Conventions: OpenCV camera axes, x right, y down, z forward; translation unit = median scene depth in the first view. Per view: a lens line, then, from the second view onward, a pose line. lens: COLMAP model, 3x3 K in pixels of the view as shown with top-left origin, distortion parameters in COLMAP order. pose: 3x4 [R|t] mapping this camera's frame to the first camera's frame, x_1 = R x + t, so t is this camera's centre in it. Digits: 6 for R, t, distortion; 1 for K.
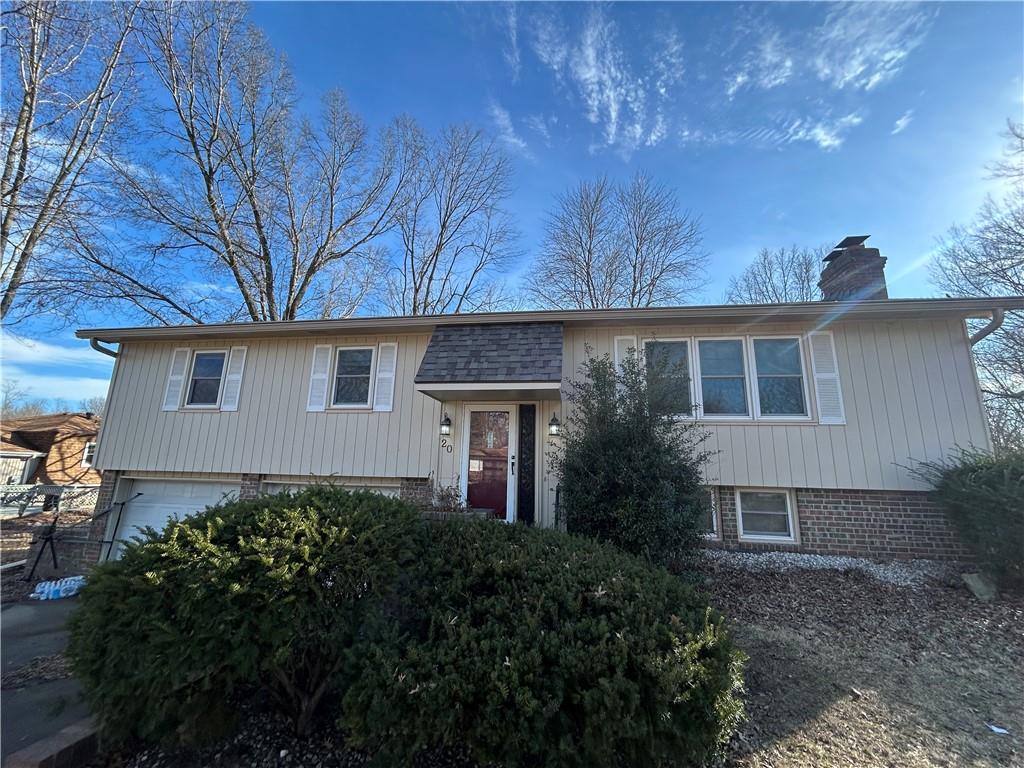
lens RADIAL K [[414.0, 0, 507.8], [0, 414.0, 389.7], [0, 0, 1]] dist [-0.005506, 0.003109]
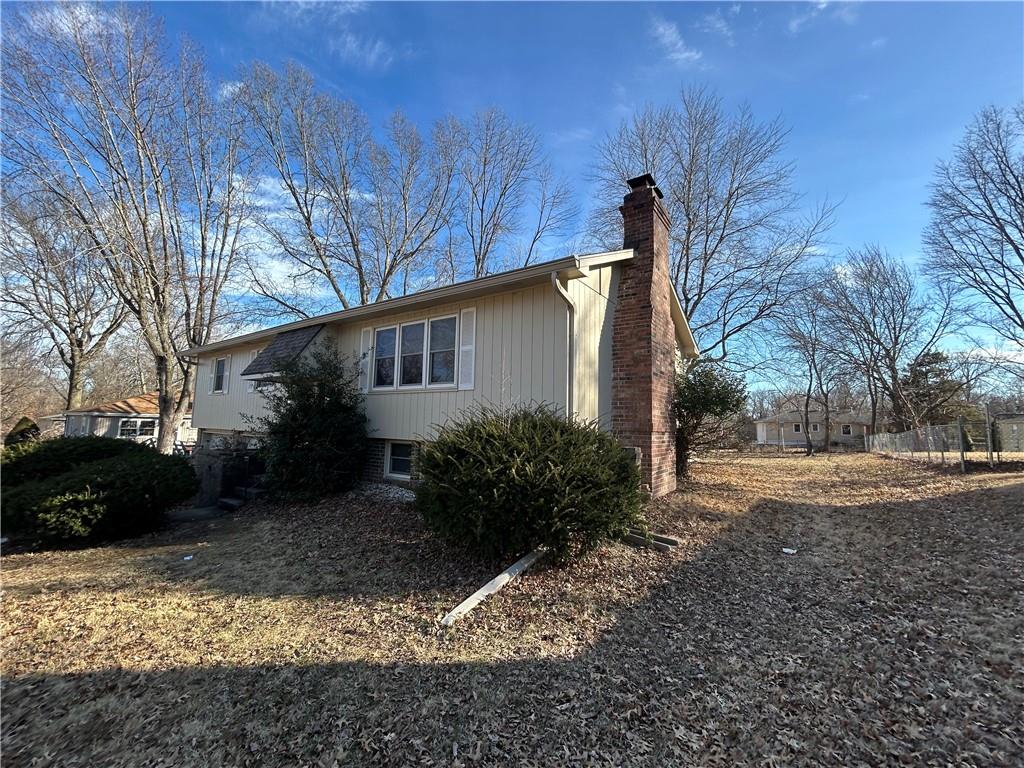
lens RADIAL K [[414.0, 0, 513.4], [0, 414.0, 379.8], [0, 0, 1]] dist [-0.005506, 0.003109]
pose [[0.894064, -0.050174, -0.445120, 0.388837], [0.084024, 0.994853, 0.056629, -0.000058], [0.439988, -0.088031, 0.893679, 0.004490]]
